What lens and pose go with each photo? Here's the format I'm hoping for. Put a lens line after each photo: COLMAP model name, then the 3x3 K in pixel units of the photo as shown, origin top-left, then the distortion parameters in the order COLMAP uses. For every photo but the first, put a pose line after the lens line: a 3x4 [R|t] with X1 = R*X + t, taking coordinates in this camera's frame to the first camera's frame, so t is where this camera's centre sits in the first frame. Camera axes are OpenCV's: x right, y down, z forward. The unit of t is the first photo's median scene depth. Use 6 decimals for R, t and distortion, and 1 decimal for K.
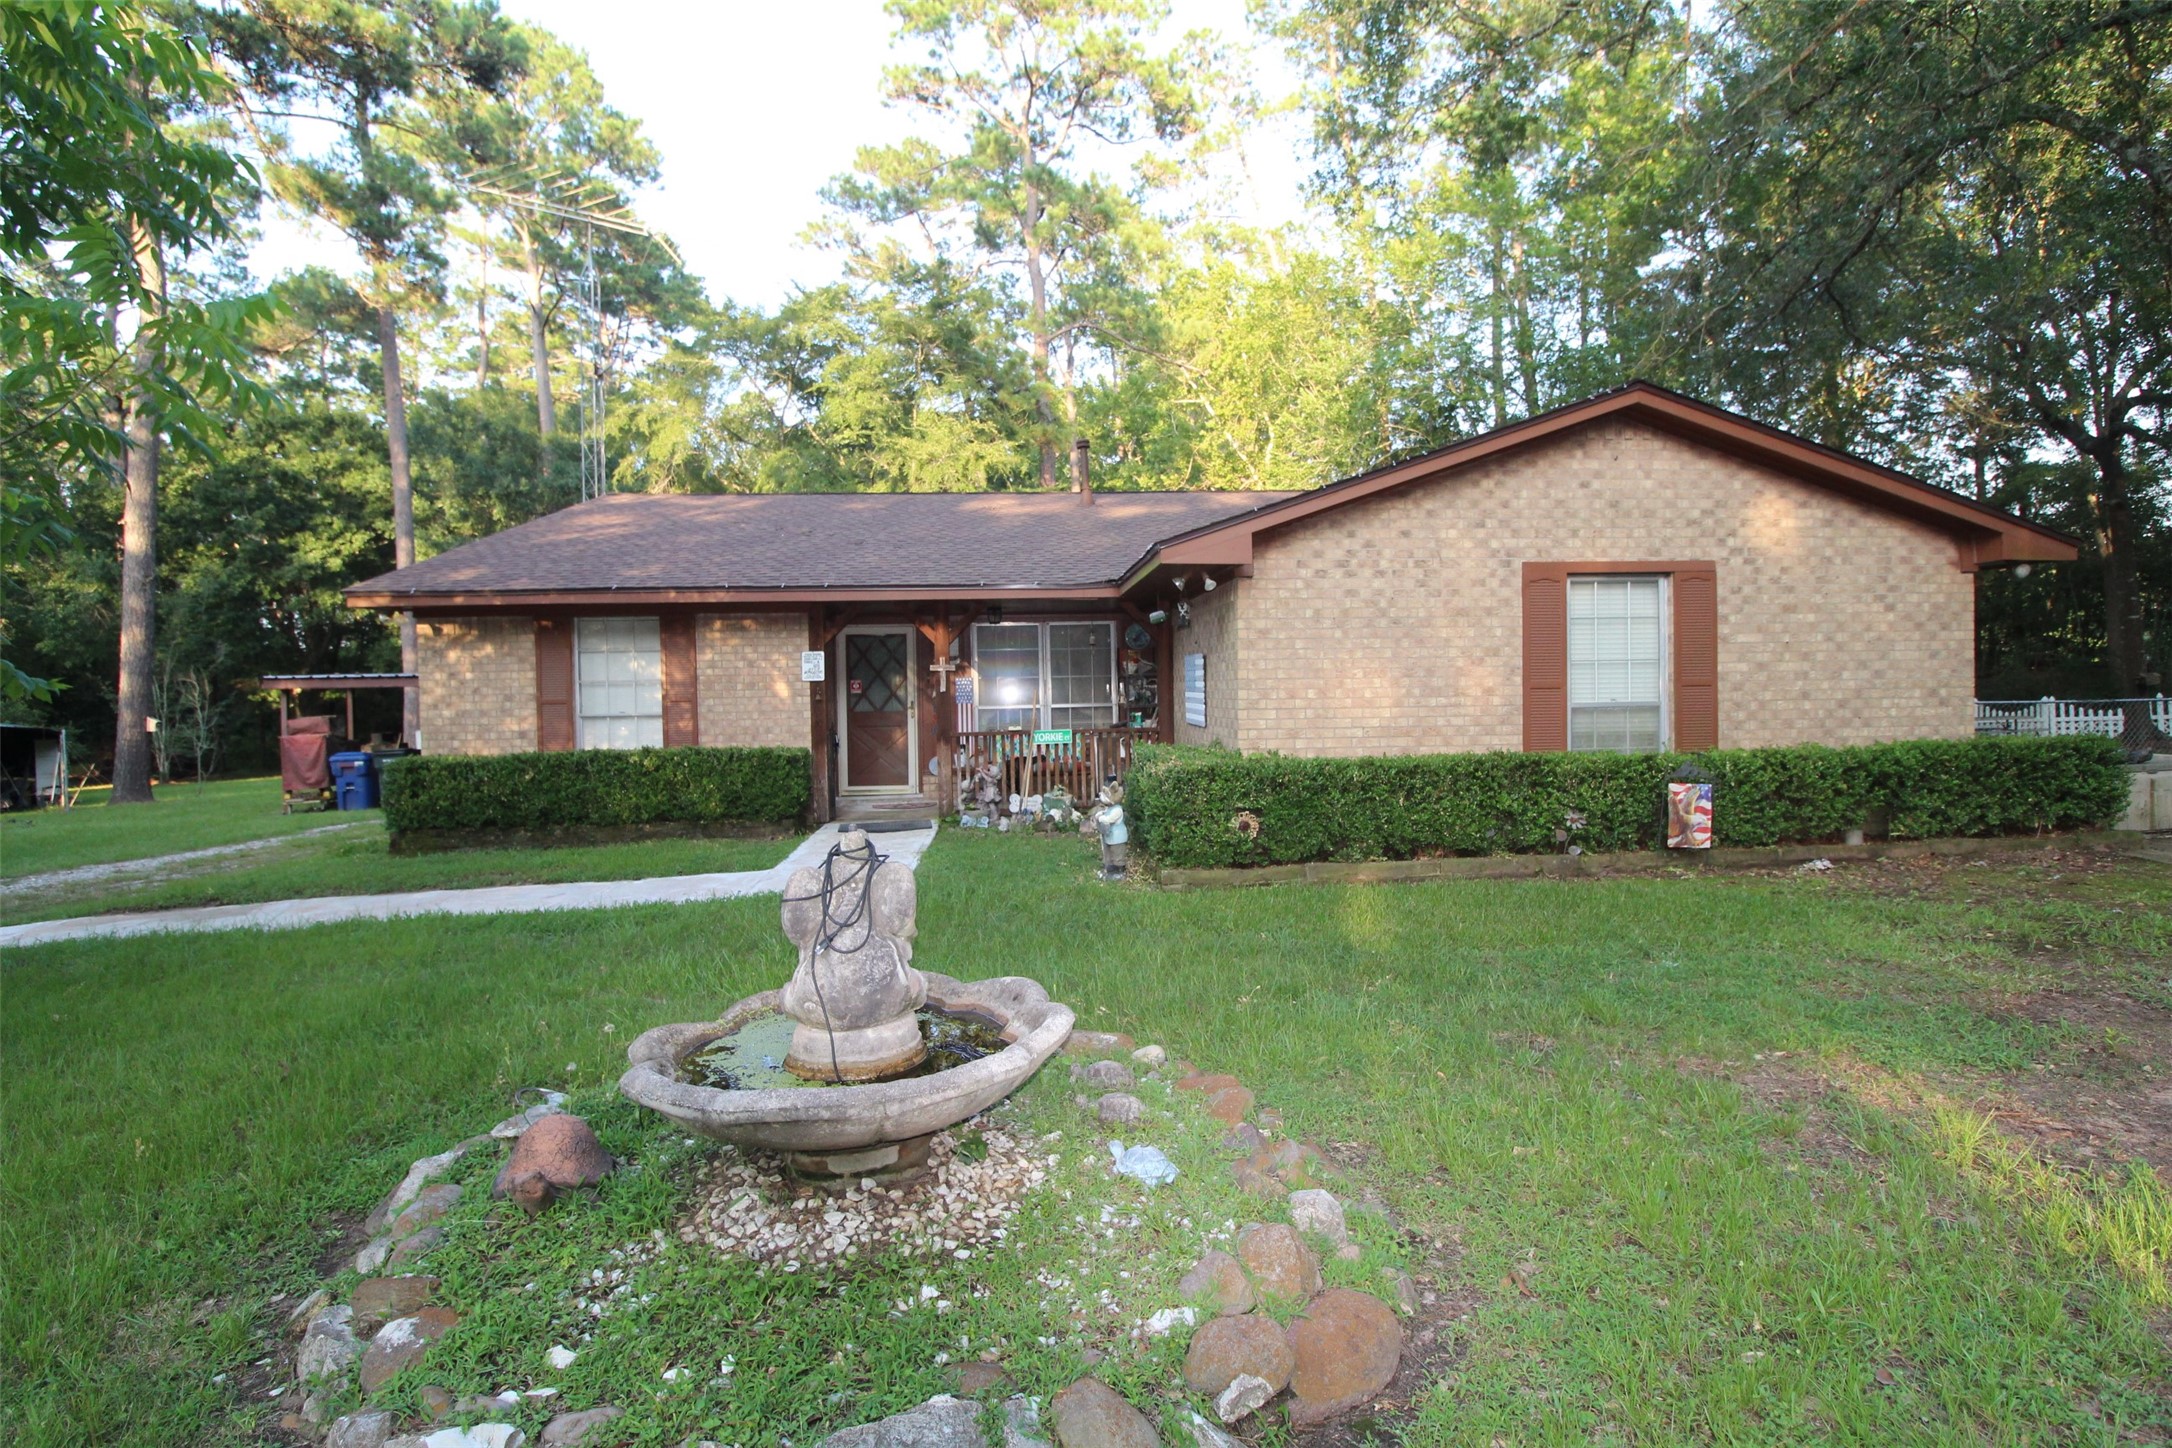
lens RADIAL K [[1055.3, 0, 1086.7], [0, 1055.3, 711.9], [0, 0, 1]] dist [-0.000210, -0.013474]
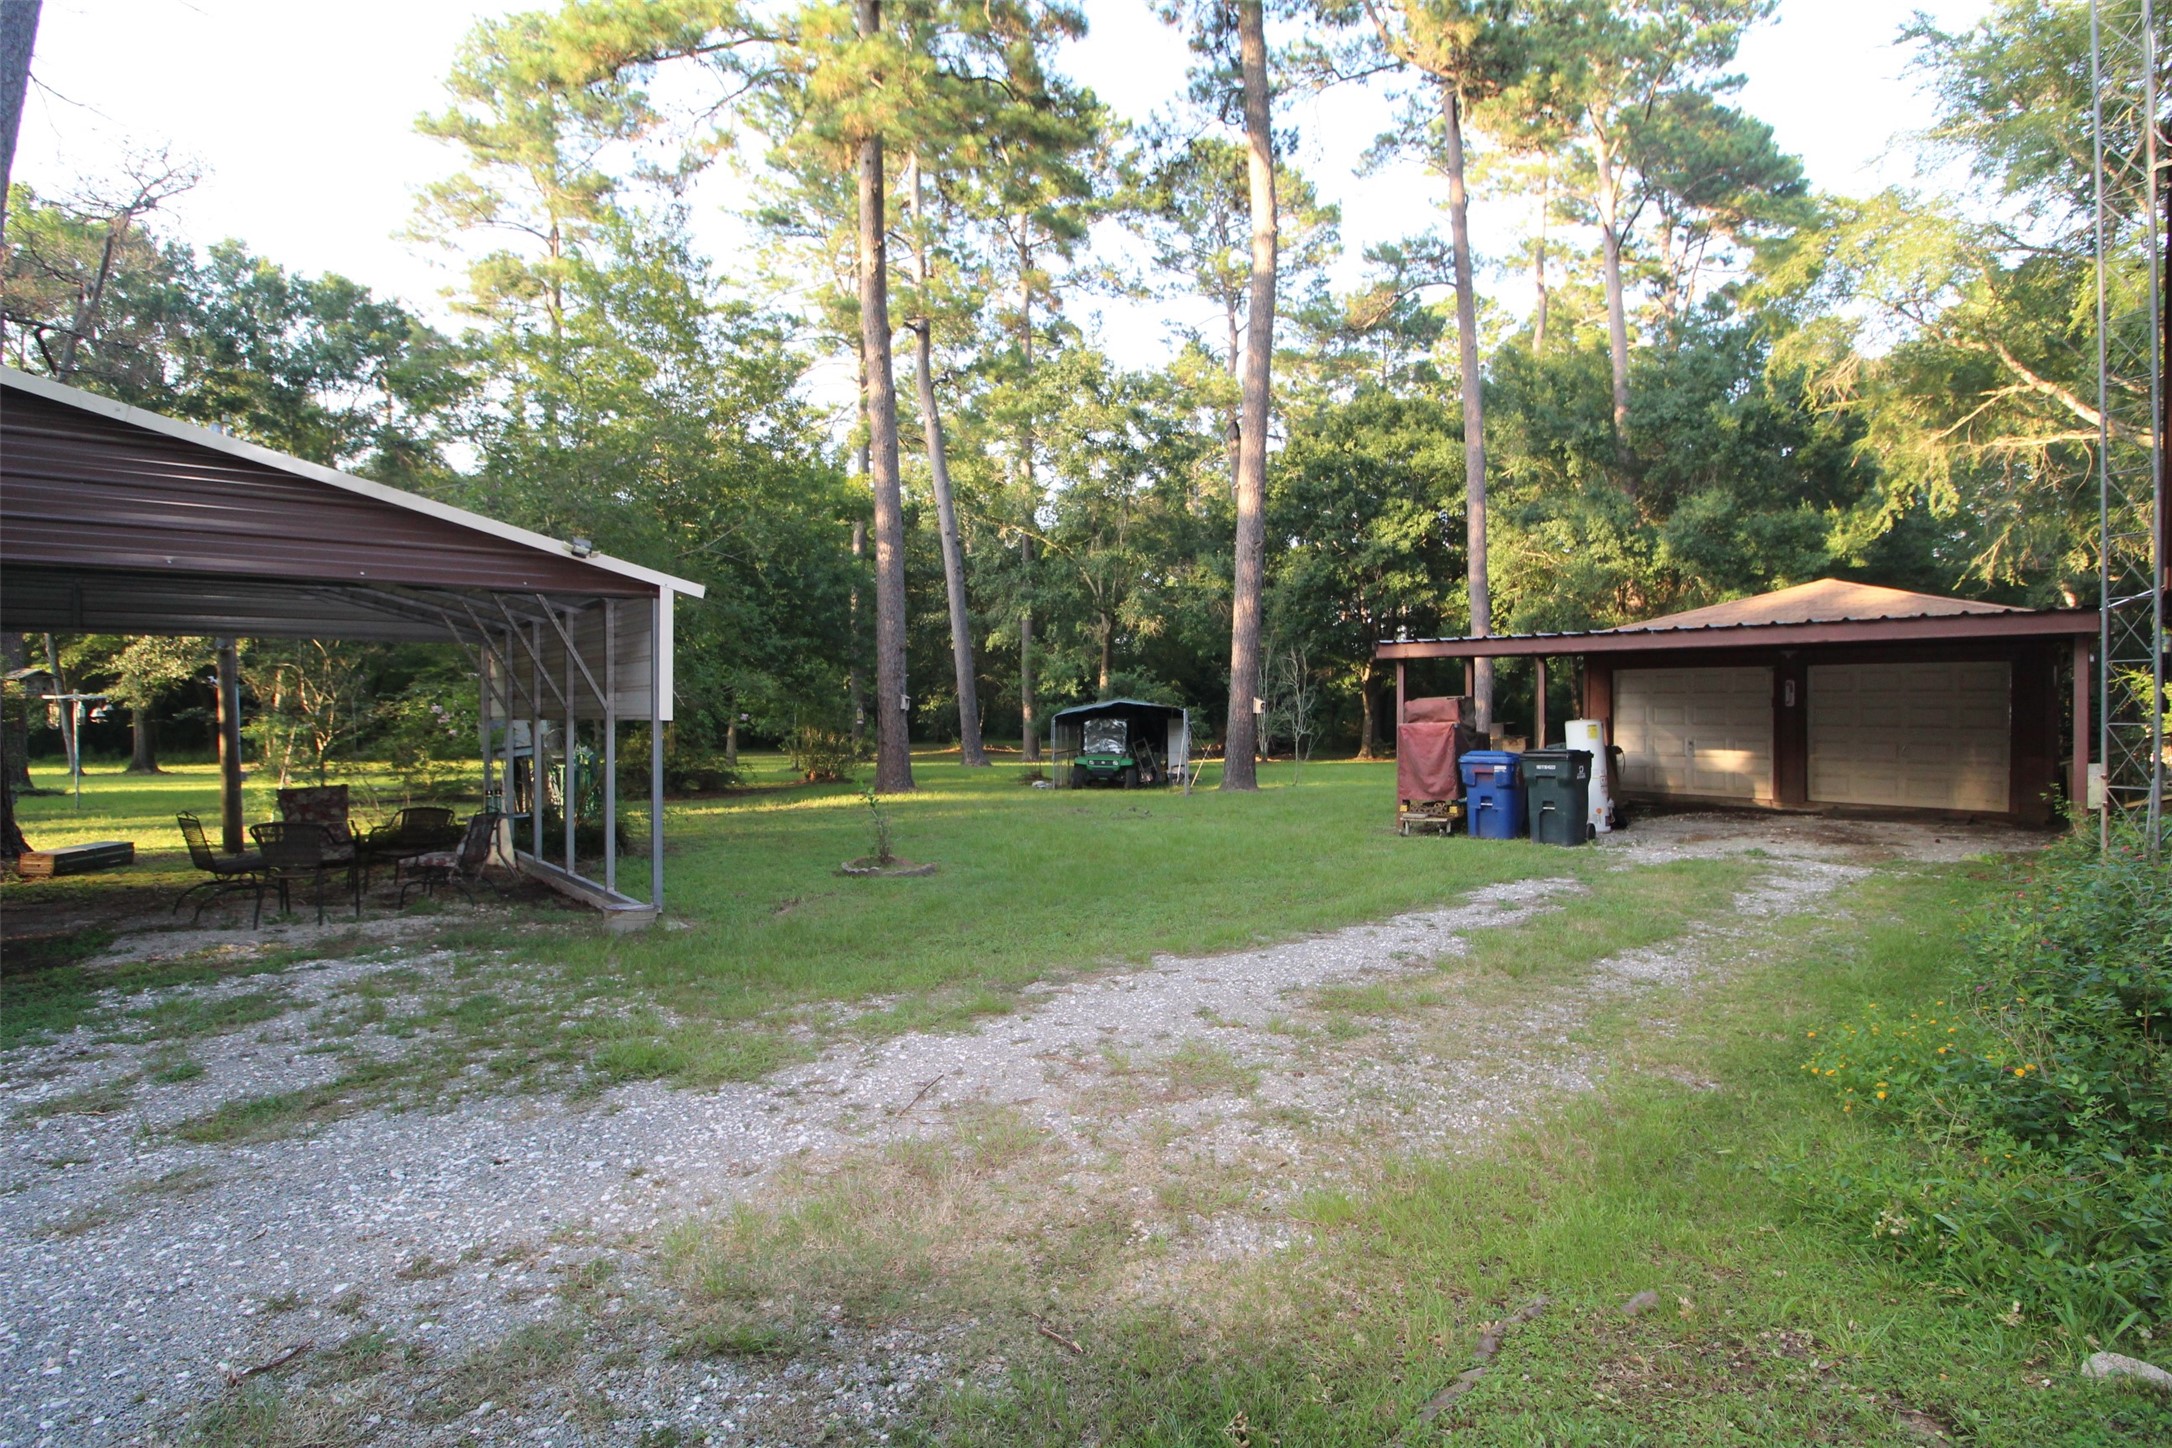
lens RADIAL K [[1007.7, 0, 1101.3], [0, 1007.7, 707.2], [0, 0, 1]] dist [0.001537, -0.012311]
pose [[0.637218, 0.019989, -0.770424, -0.840875], [-0.018868, 0.999769, 0.010334, 0.019797], [0.770453, 0.007951, 0.637448, 0.927110]]
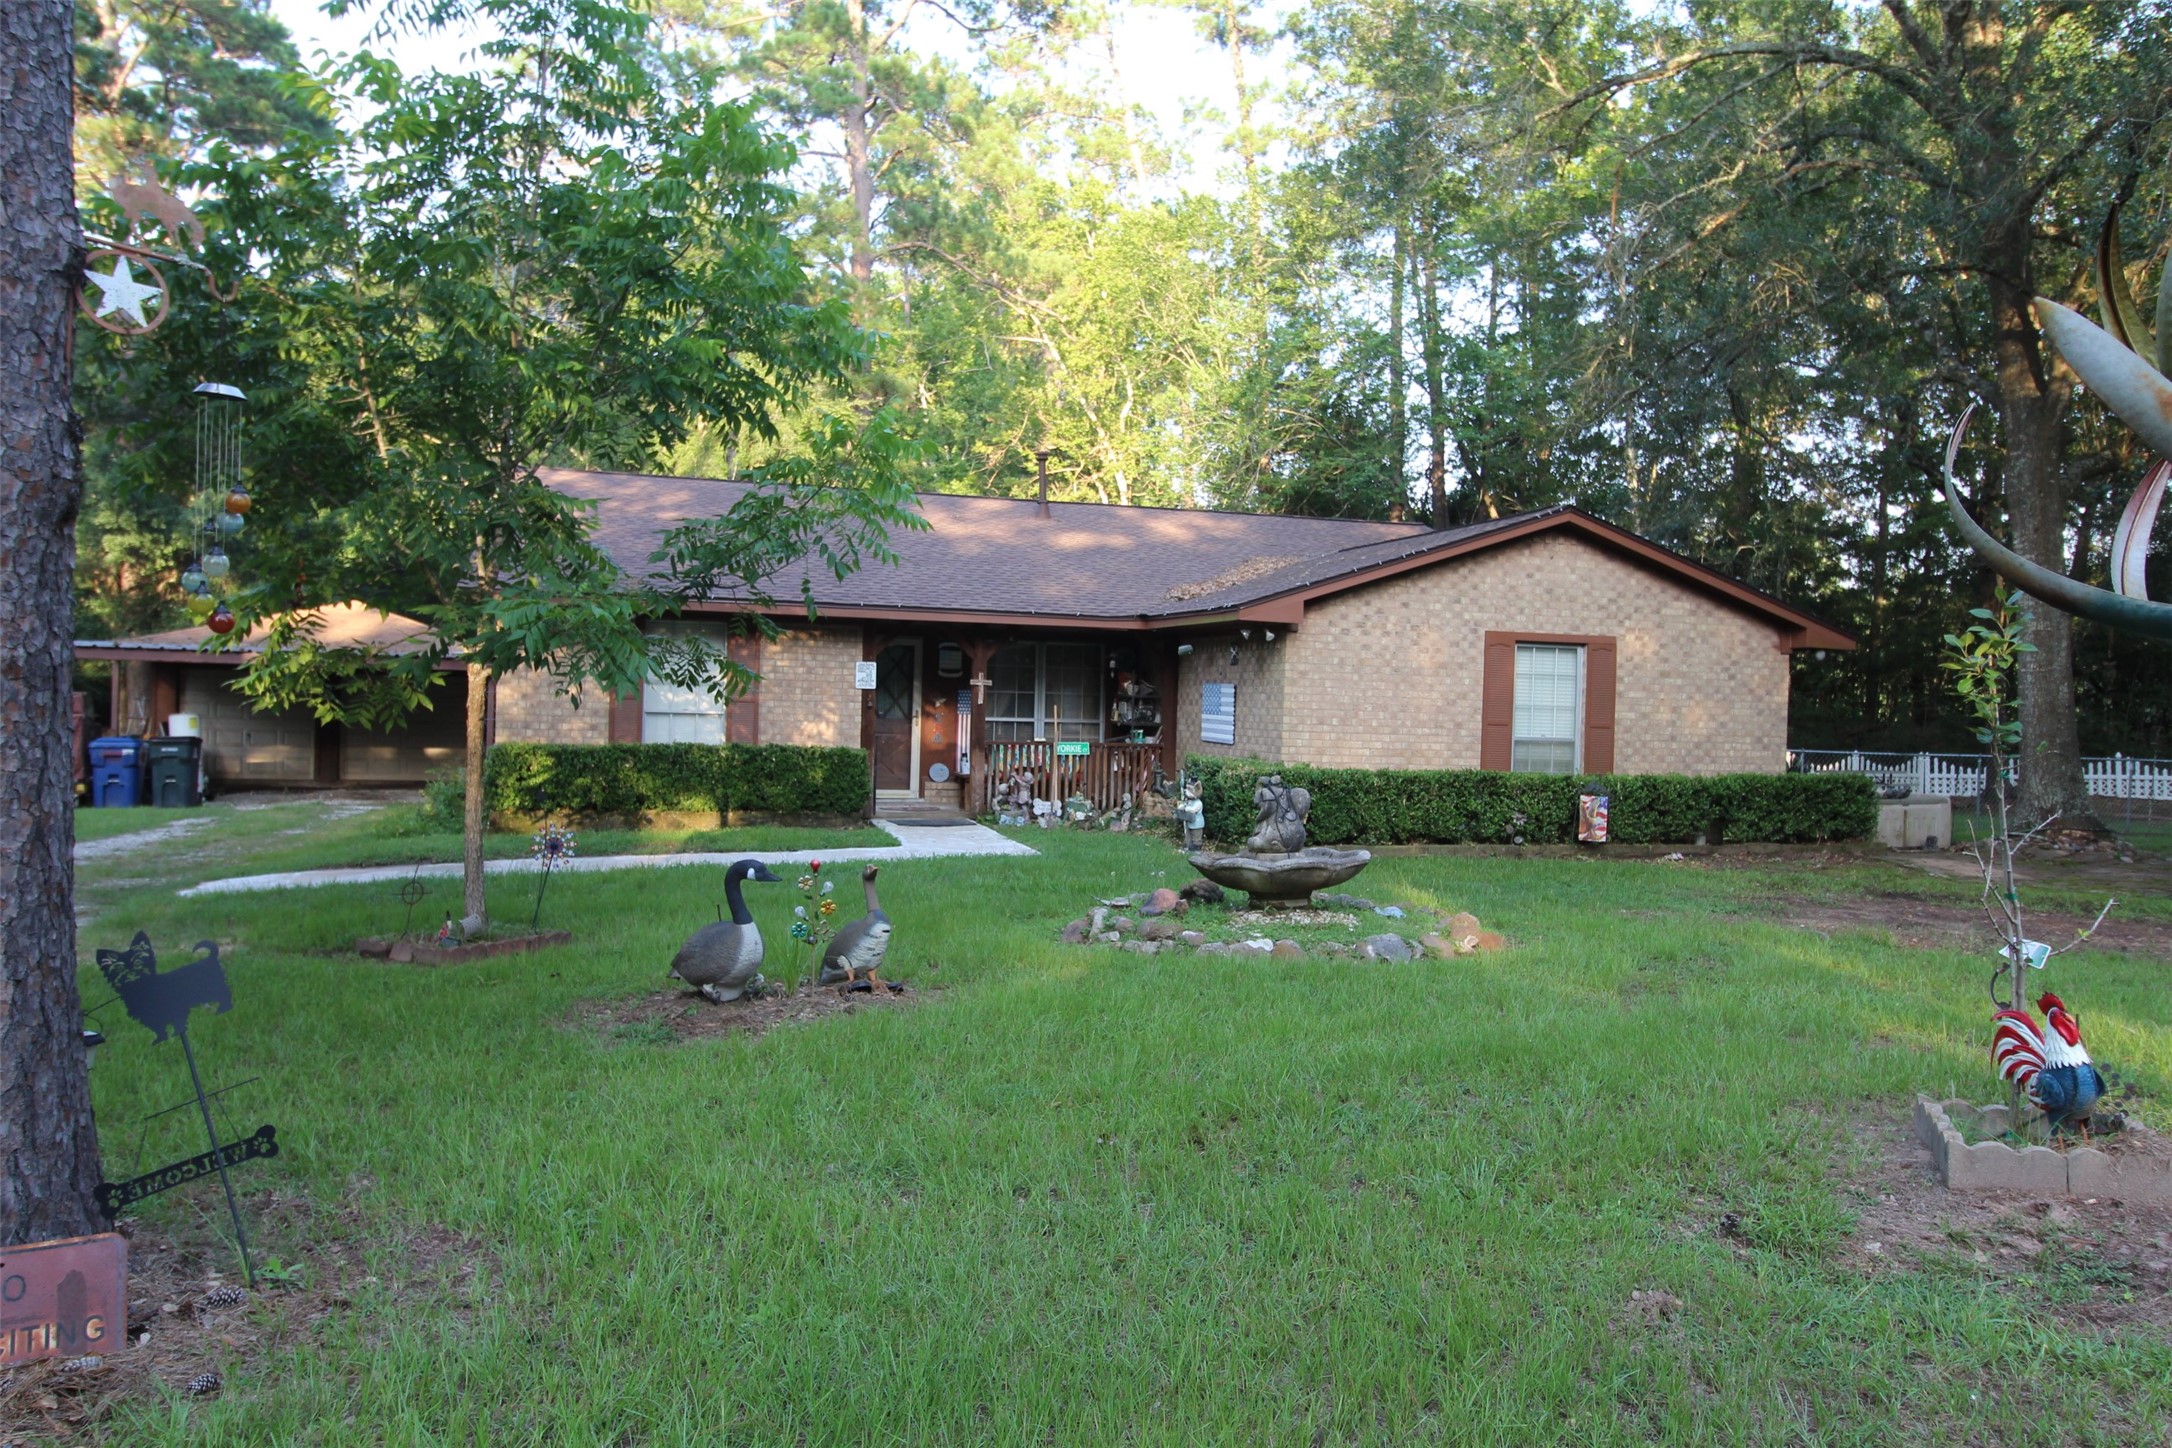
lens RADIAL K [[1551.5, 0, 1085.9], [0, 1551.5, 708.7], [0, 0, 1]] dist [0.005773, -0.002235]
pose [[0.977547, 0.045312, 0.205786, -0.480412], [-0.042170, 0.998918, -0.019632, 0.017545], [-0.206453, 0.010513, 0.978400, -0.818361]]
